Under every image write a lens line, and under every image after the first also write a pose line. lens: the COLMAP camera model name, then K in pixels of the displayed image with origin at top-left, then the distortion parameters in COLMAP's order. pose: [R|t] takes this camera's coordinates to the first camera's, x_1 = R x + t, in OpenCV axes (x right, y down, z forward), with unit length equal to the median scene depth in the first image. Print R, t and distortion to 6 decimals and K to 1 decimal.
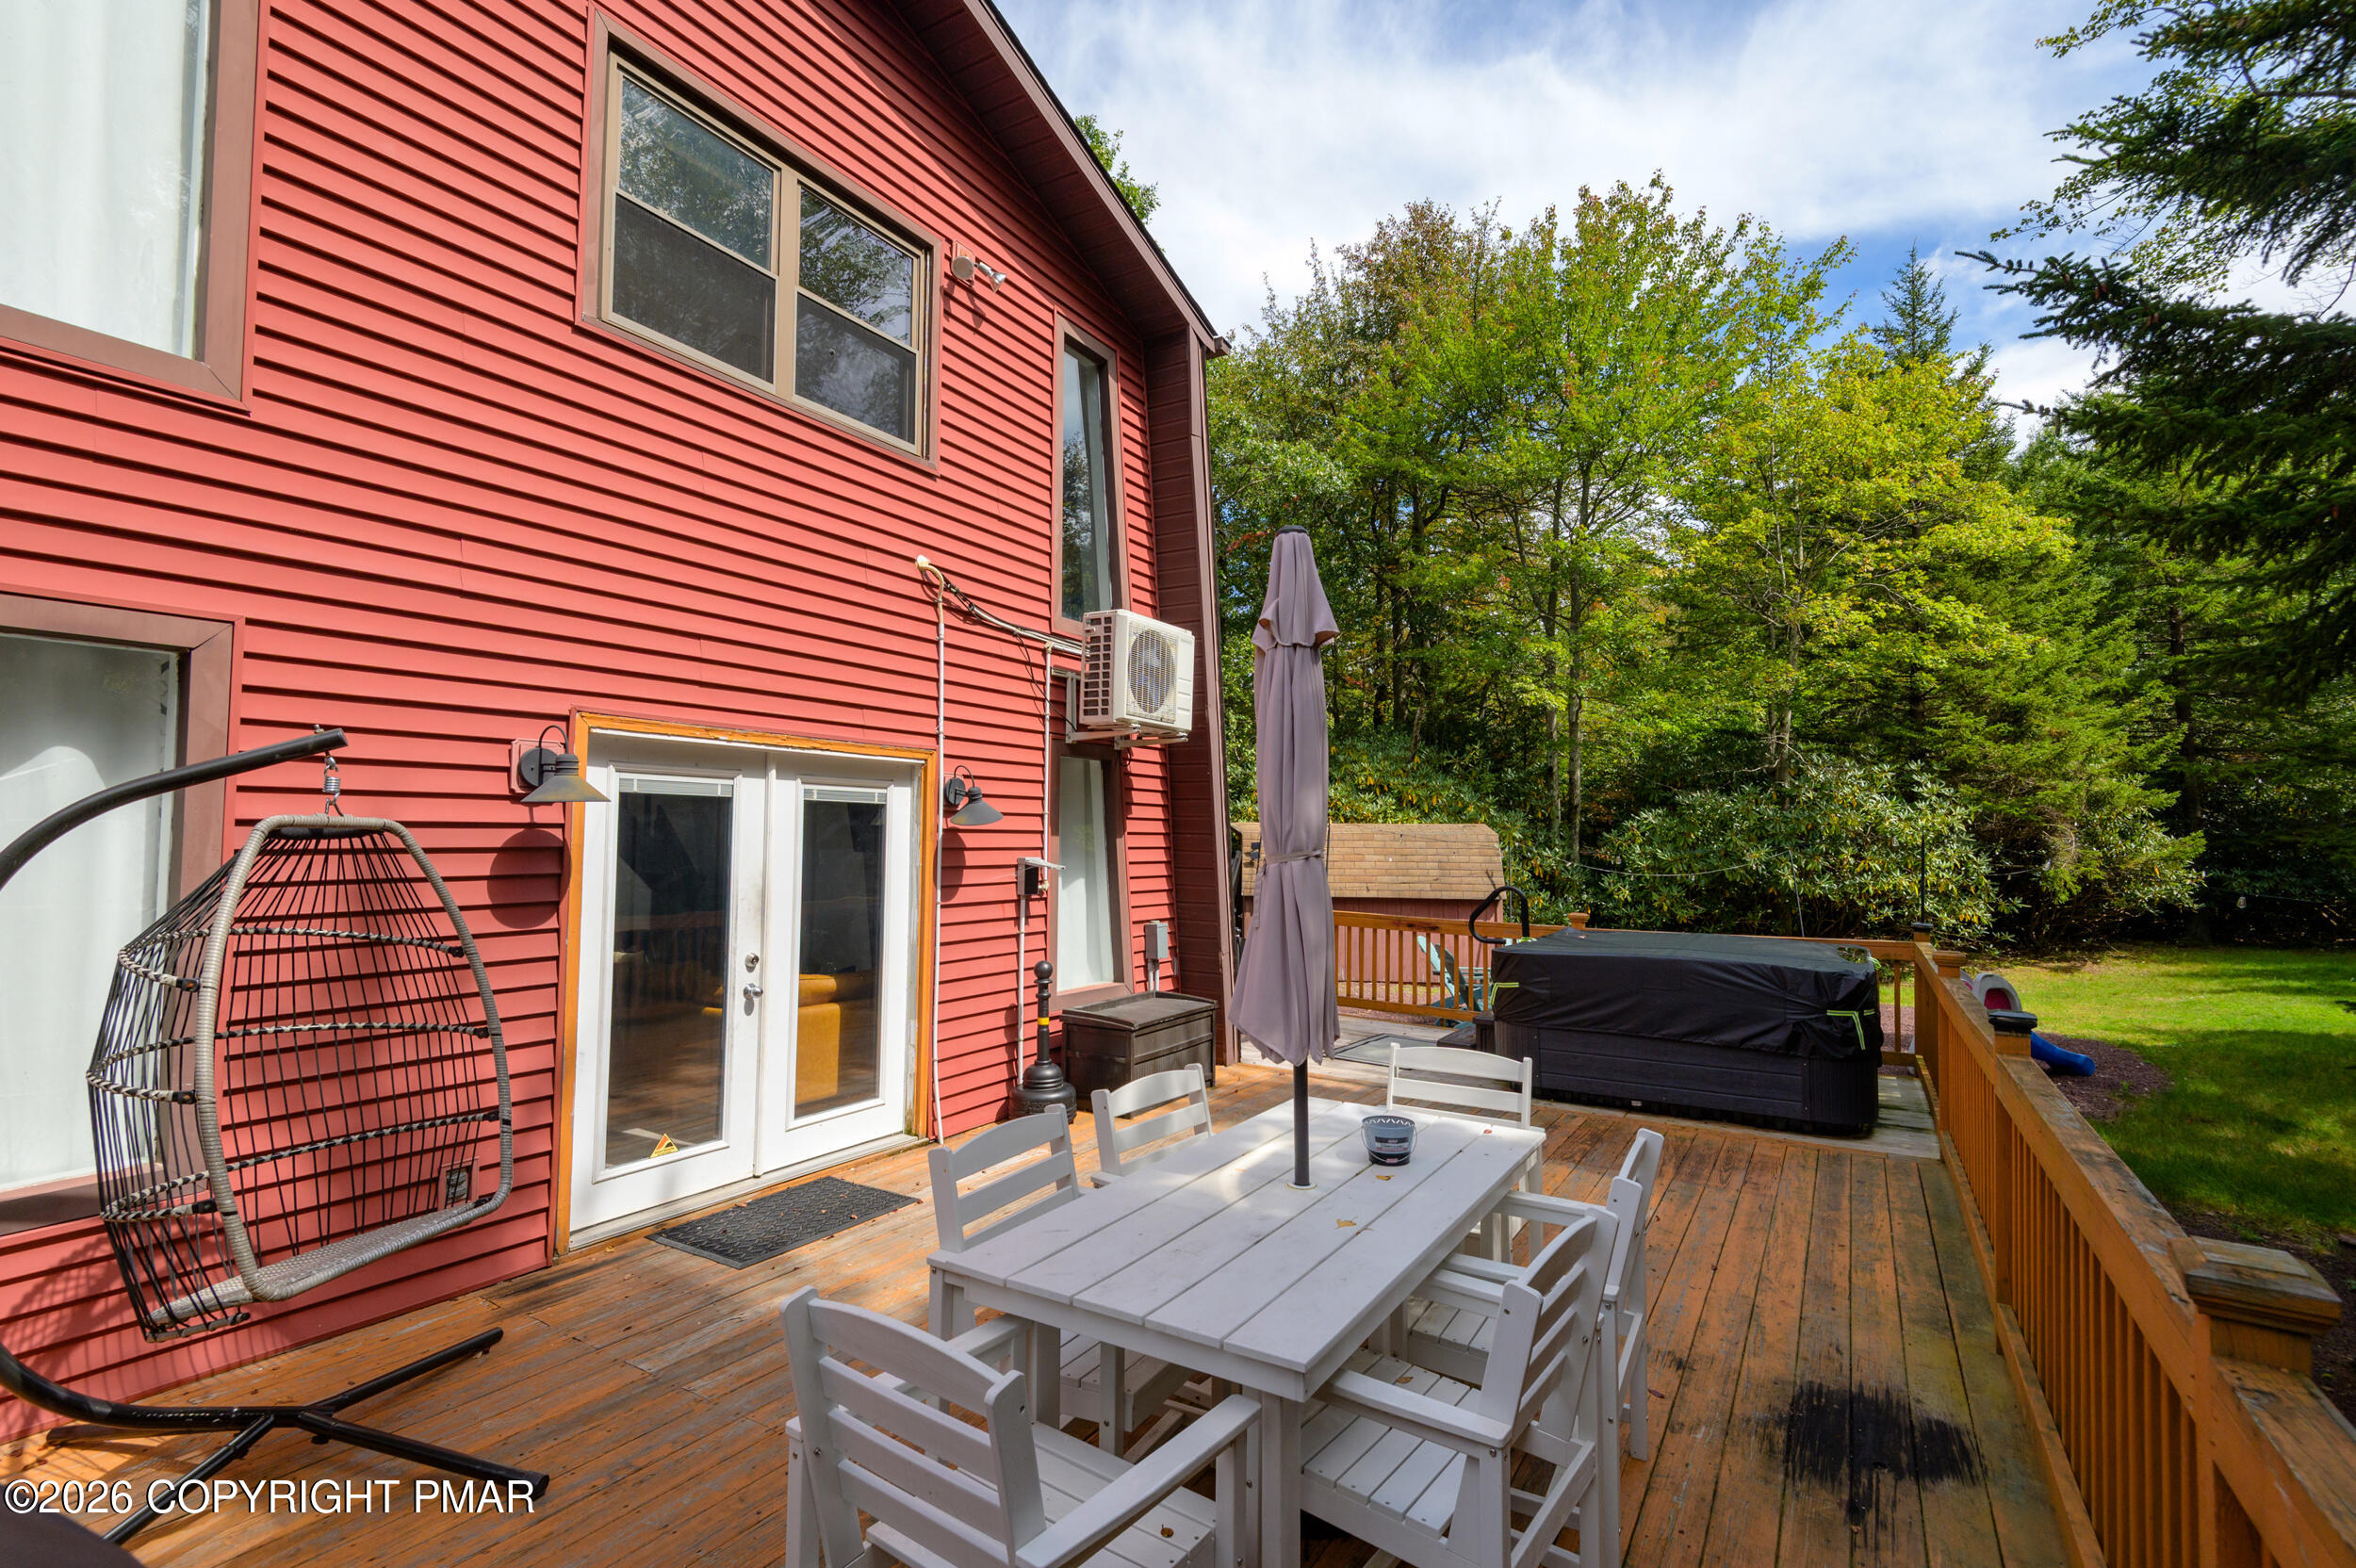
lens RADIAL K [[1041.2, 0, 1178.0], [0, 1041.2, 784.0], [0, 0, 1]] dist [0.019753, -0.000383]
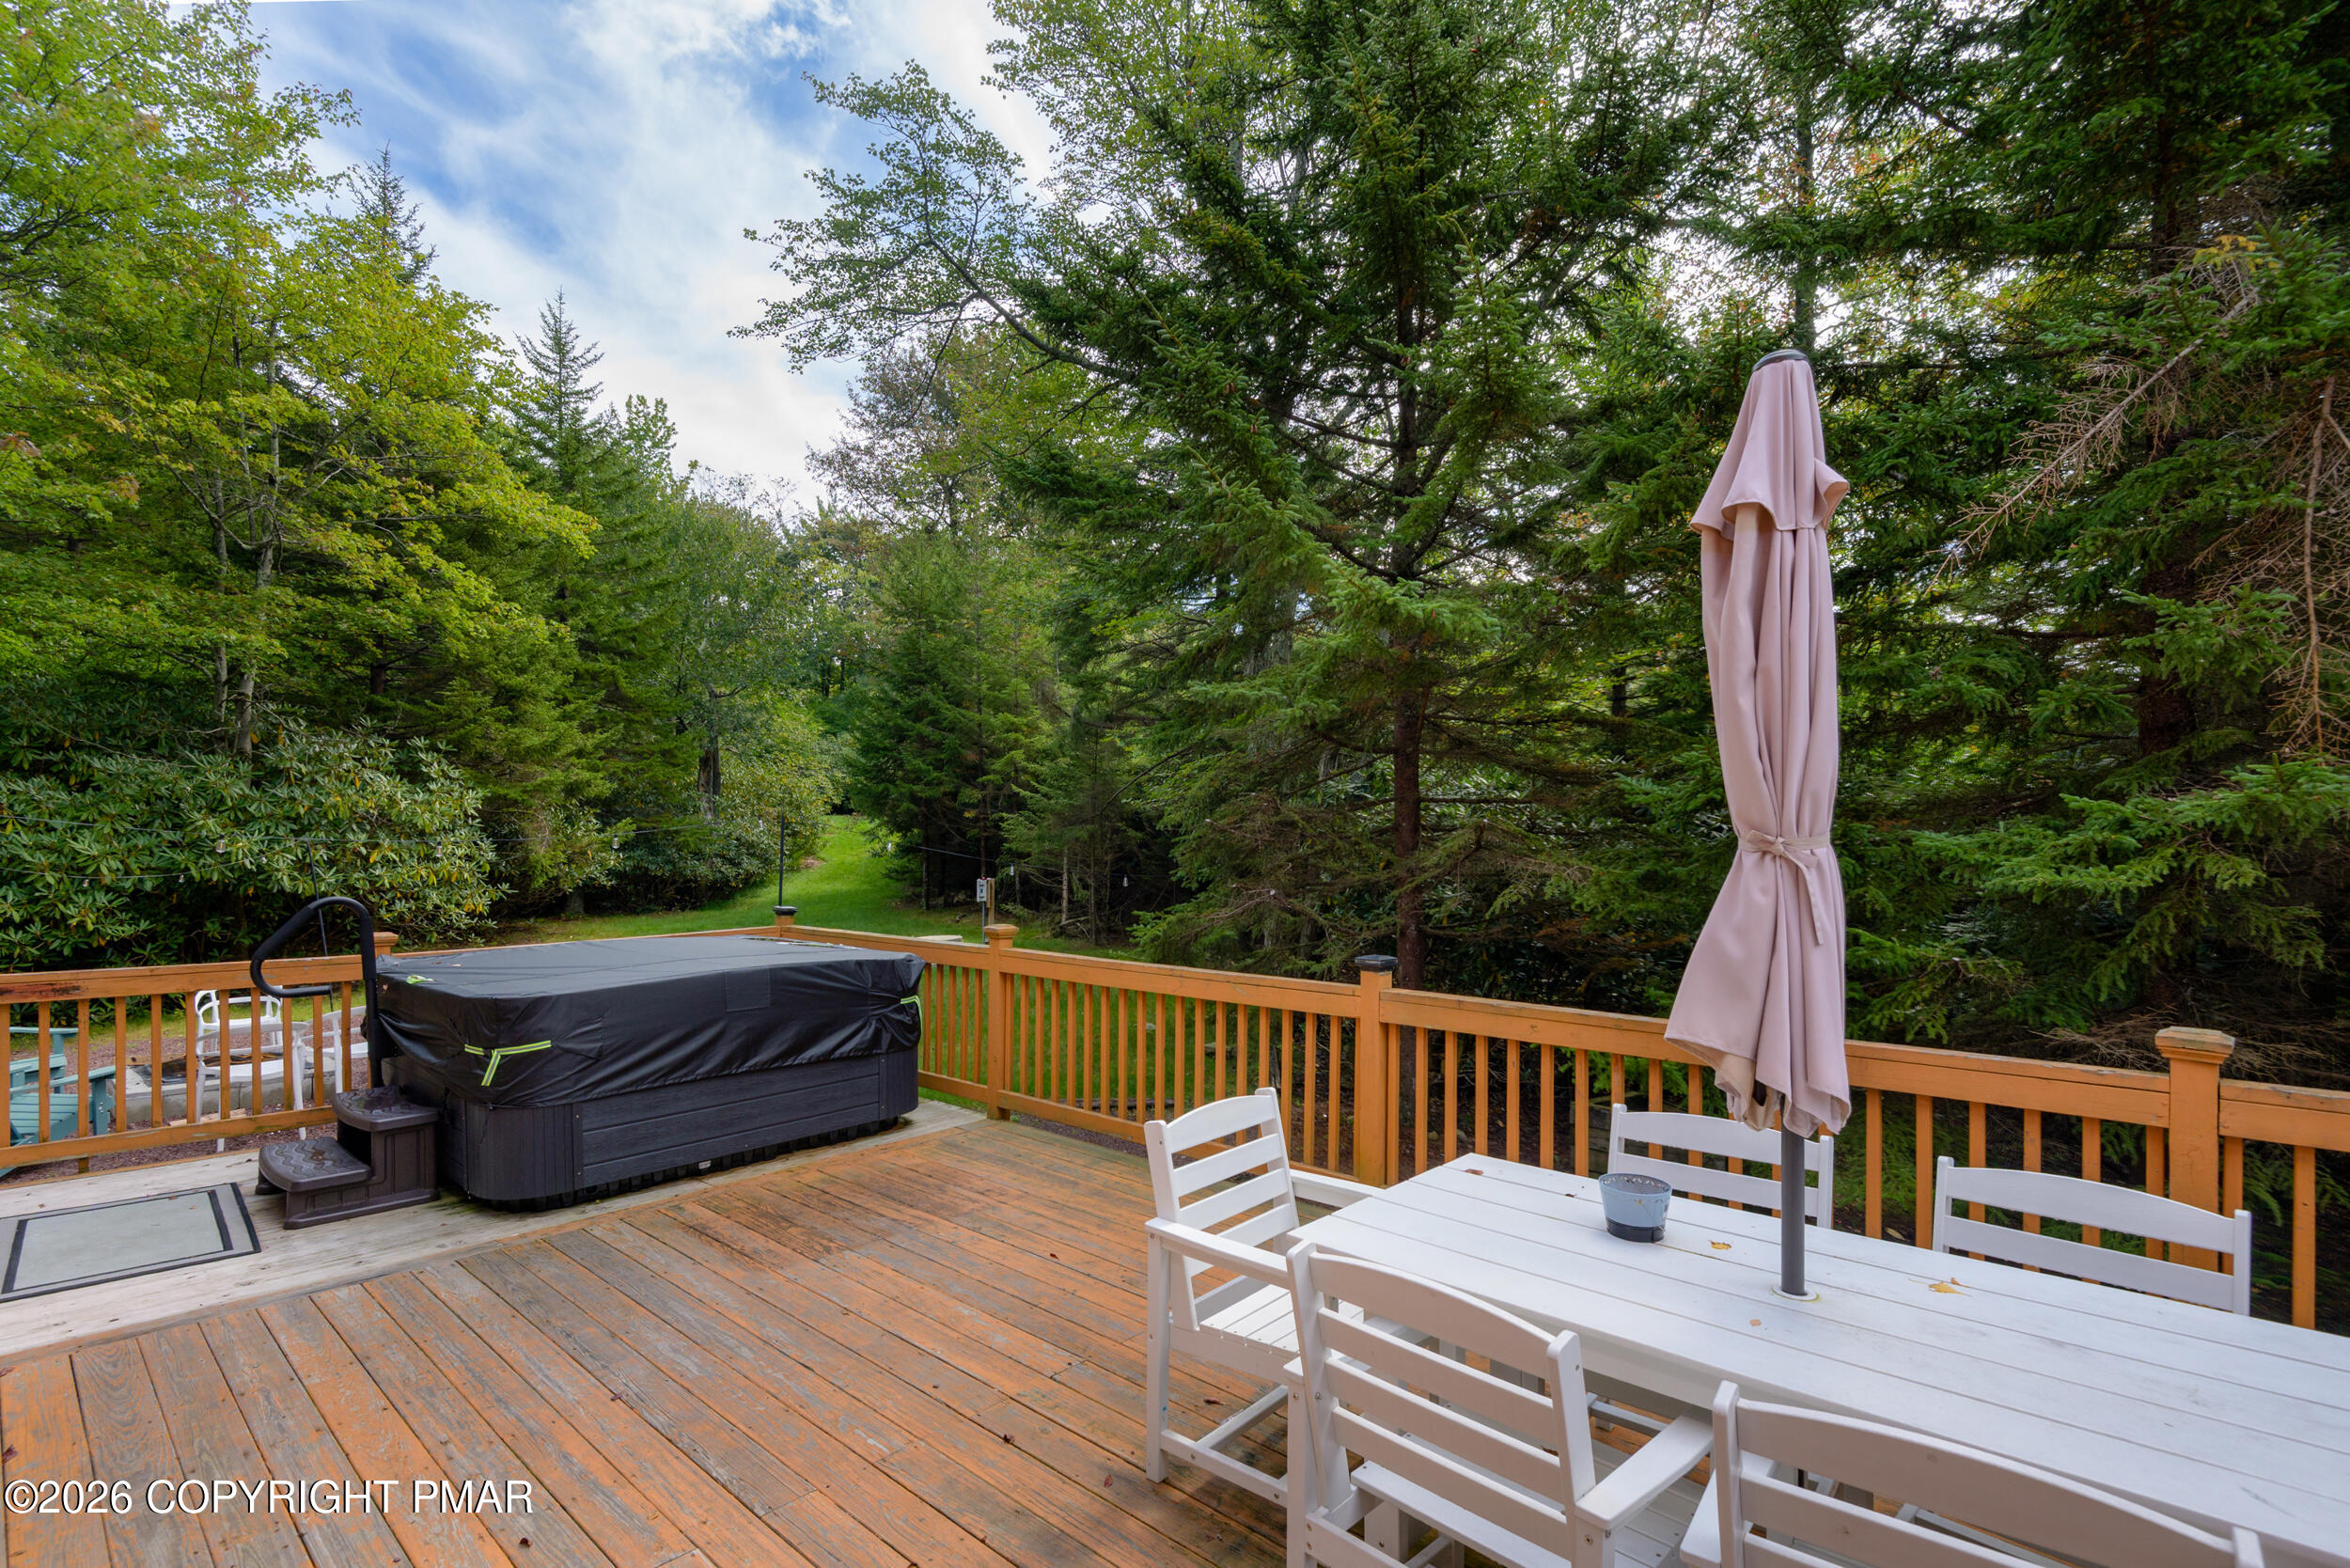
lens RADIAL K [[1107.7, 0, 1144.1], [0, 1107.7, 839.2], [0, 0, 1]] dist [-0.001222, -0.000395]
pose [[0.181258, -0.009259, 0.983392, -0.122457], [-0.054175, 0.998343, 0.019386, 0.013398], [-0.981942, -0.056789, 0.180456, 0.221958]]
